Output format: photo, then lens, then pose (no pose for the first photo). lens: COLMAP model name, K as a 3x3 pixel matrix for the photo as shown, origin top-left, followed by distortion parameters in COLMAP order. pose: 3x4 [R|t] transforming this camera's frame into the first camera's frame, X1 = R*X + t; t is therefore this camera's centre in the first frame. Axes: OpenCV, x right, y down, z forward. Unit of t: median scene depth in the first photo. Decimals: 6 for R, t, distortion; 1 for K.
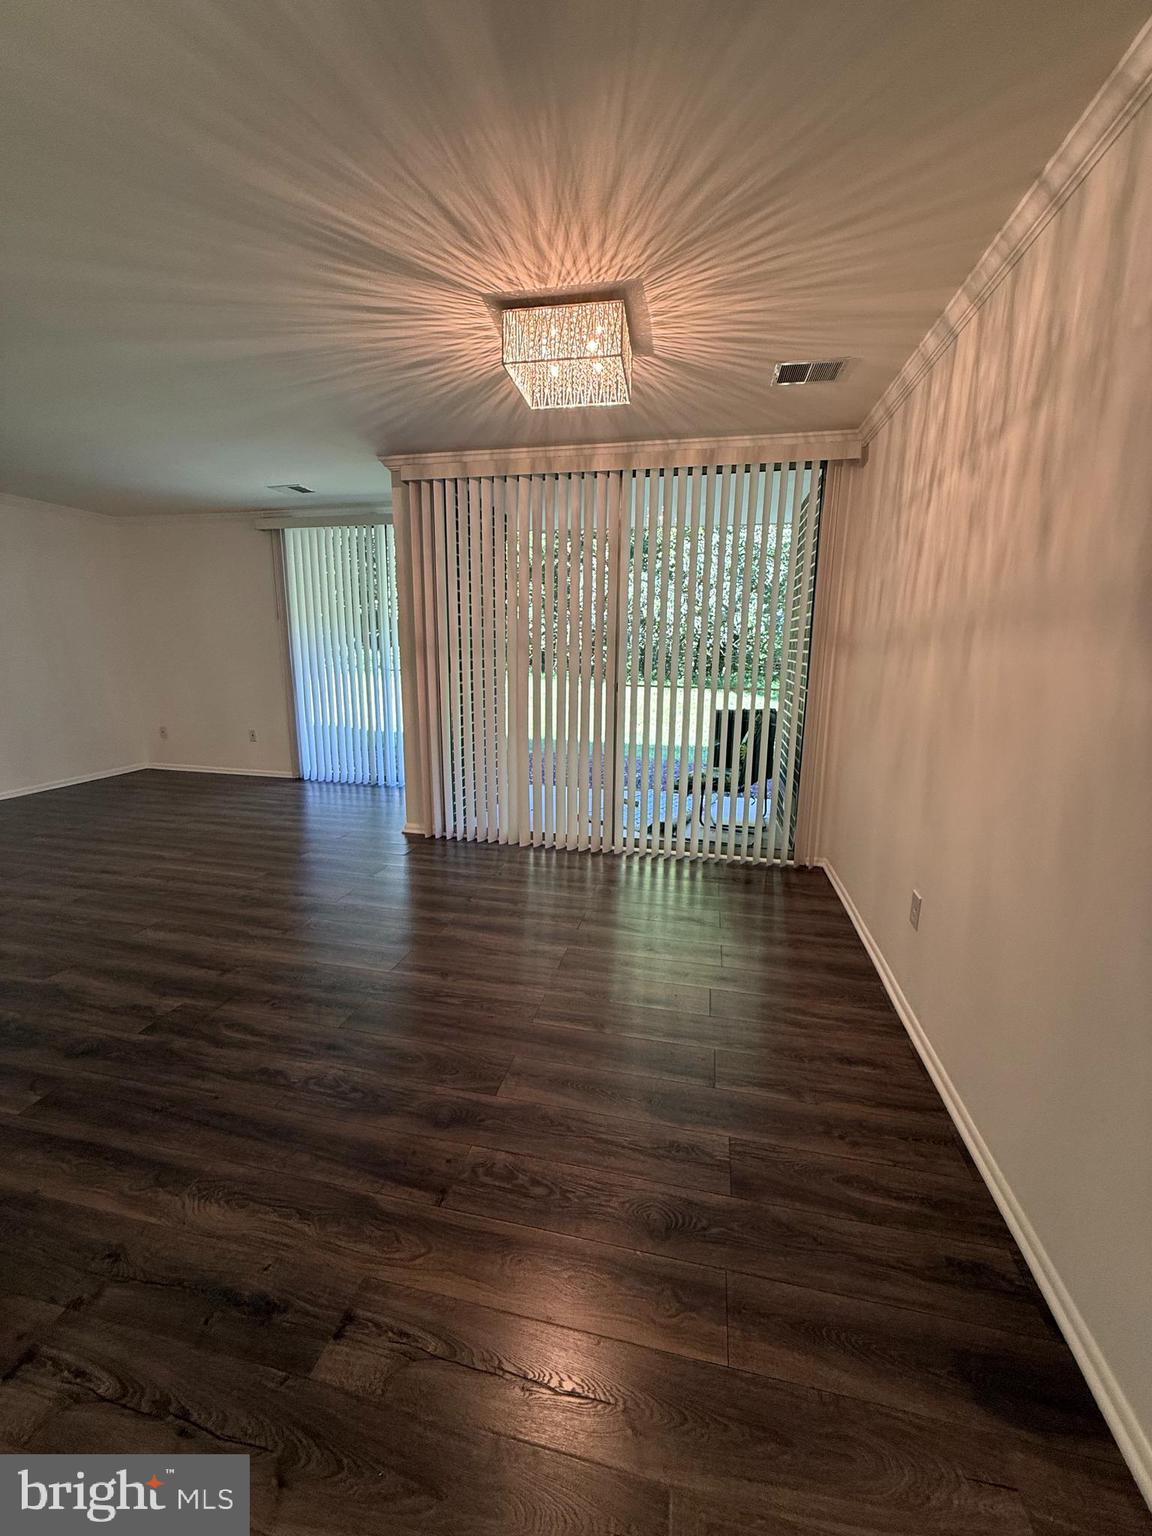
lens RADIAL K [[609.9, 0, 578.0], [0, 609.9, 765.2], [0, 0, 1]] dist [-0.000643, 0.000088]
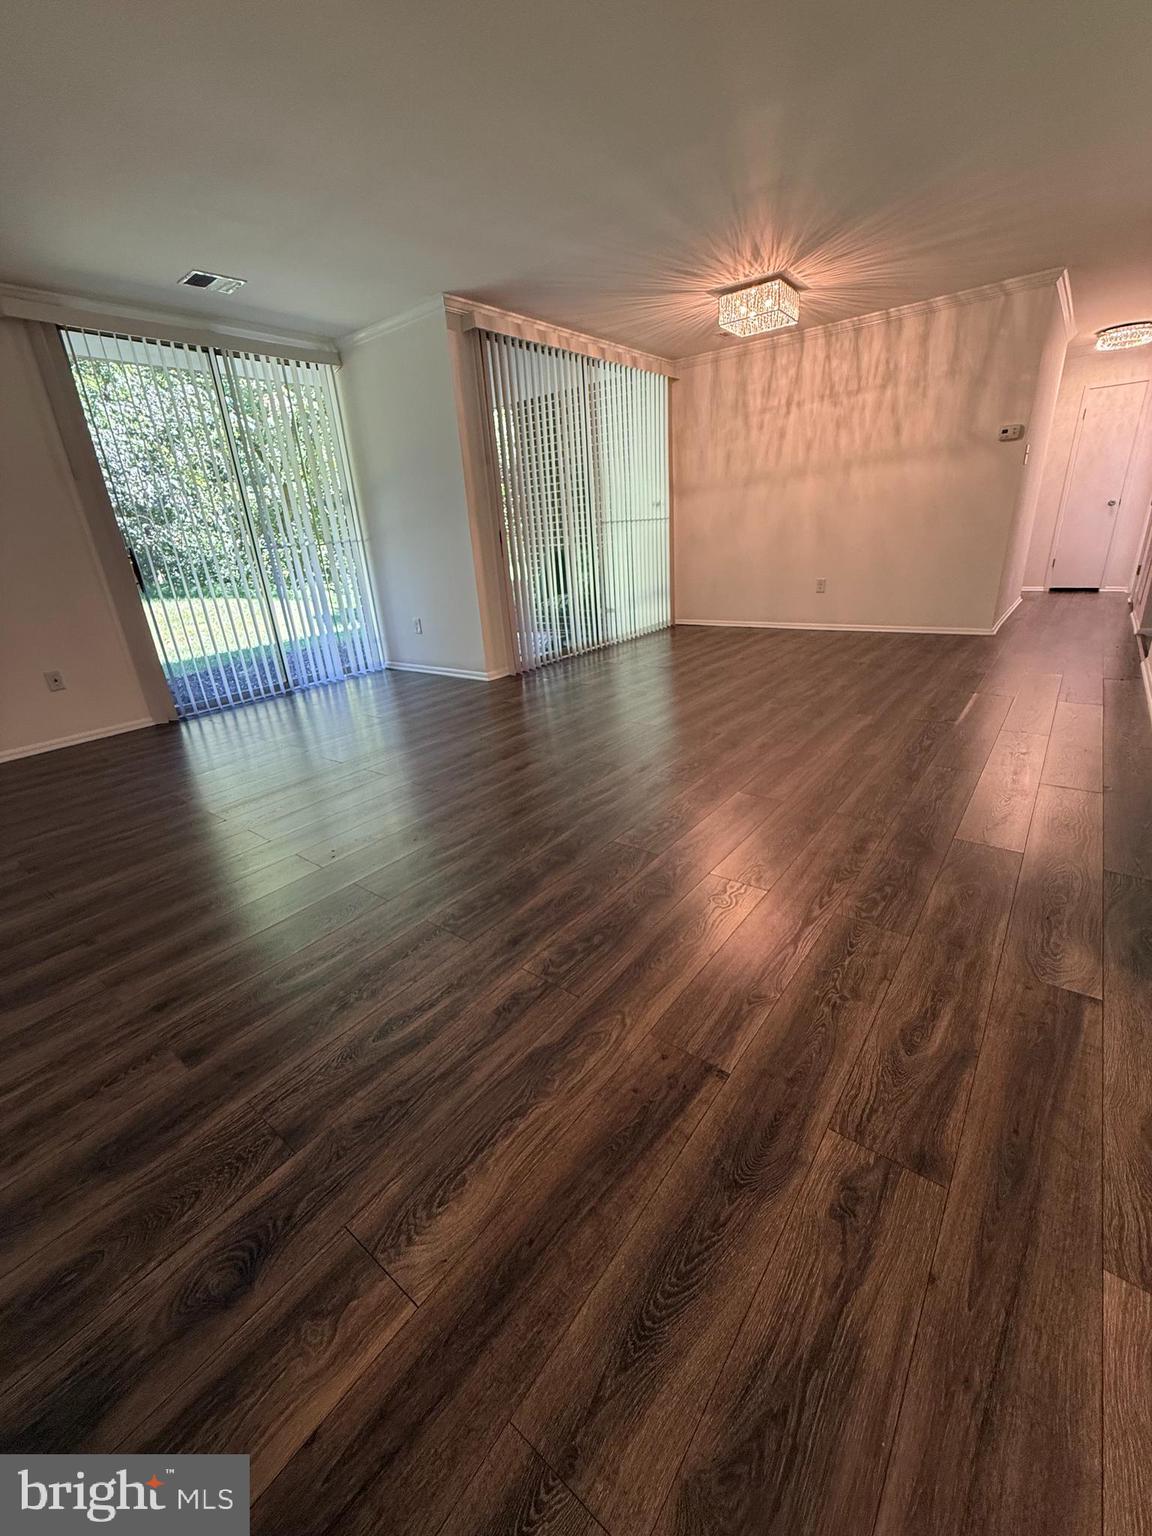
lens RADIAL K [[610.2, 0, 568.9], [0, 610.2, 764.4], [0, 0, 1]] dist [0.000422, 0.000102]
pose [[0.445756, -0.360255, 0.819462, -1.858745], [0.246048, 0.929491, 0.274786, -0.025532], [-0.860675, 0.079140, 0.502967, 0.548342]]
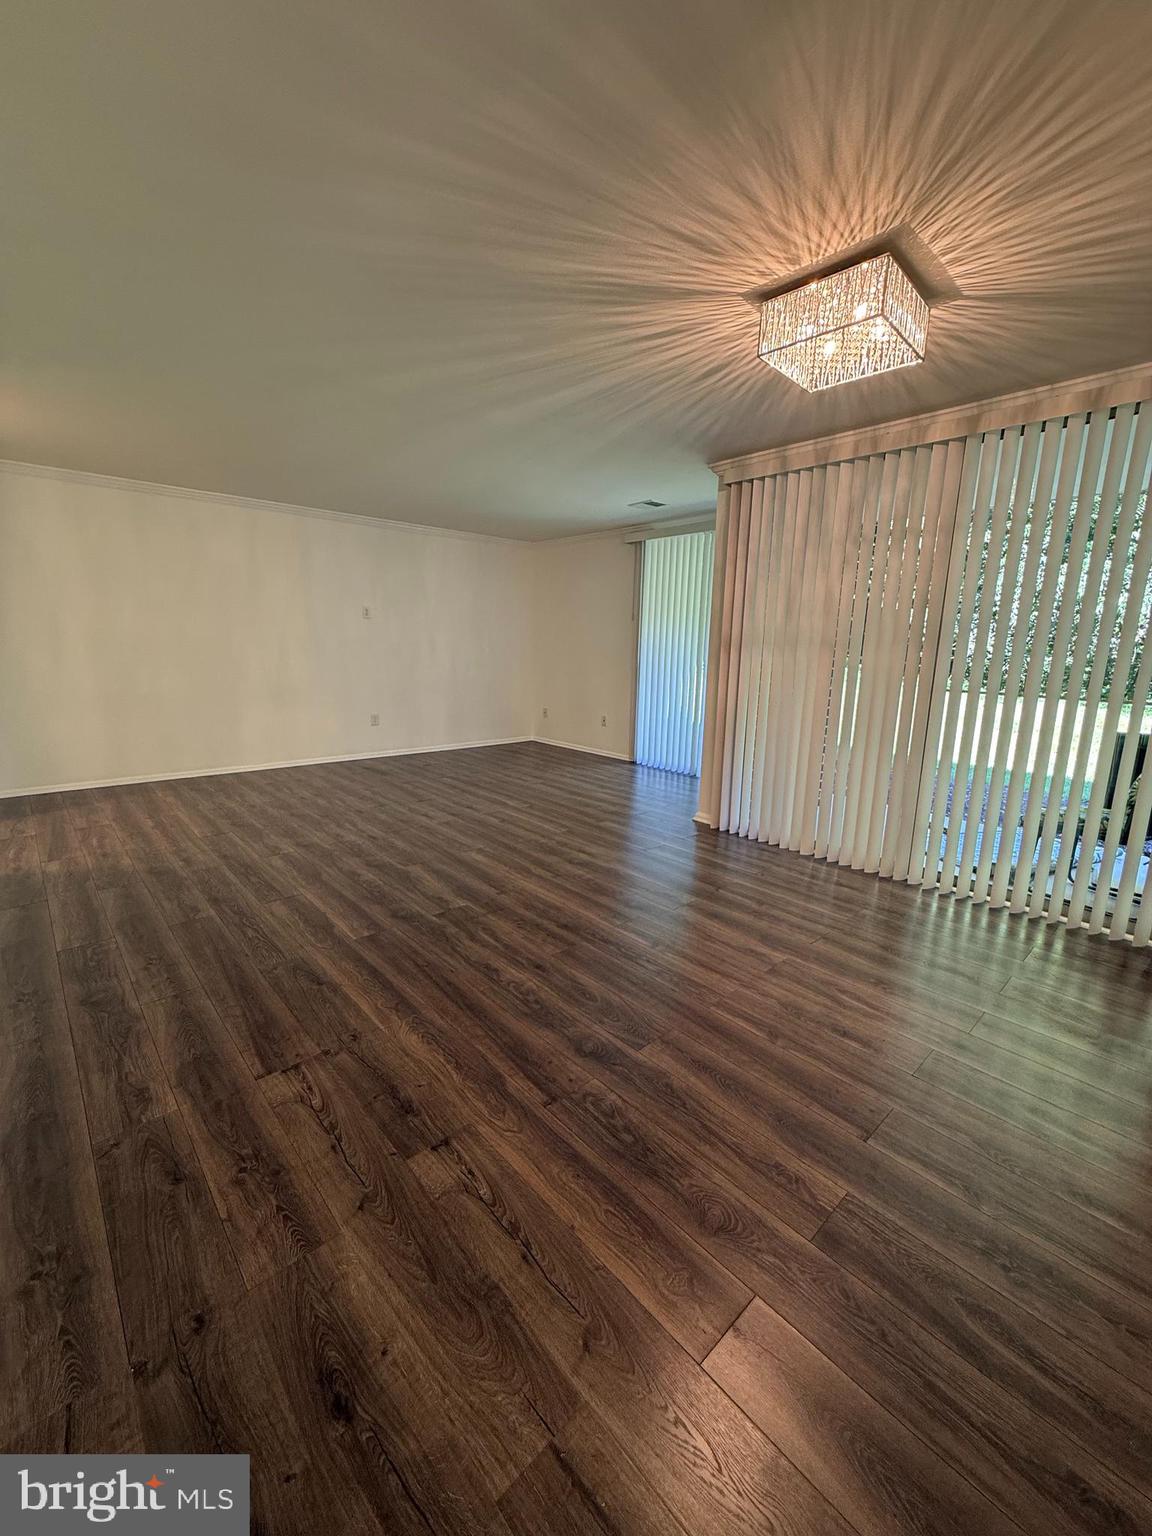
lens RADIAL K [[614.0, 0, 577.7], [0, 614.0, 763.6], [0, 0, 1]] dist [-0.003055, 0.000894]
pose [[0.817509, 0.118591, -0.563574, 0.218669], [-0.125838, 0.991706, 0.026143, 0.018305], [0.562000, 0.049547, 0.825652, 0.019051]]
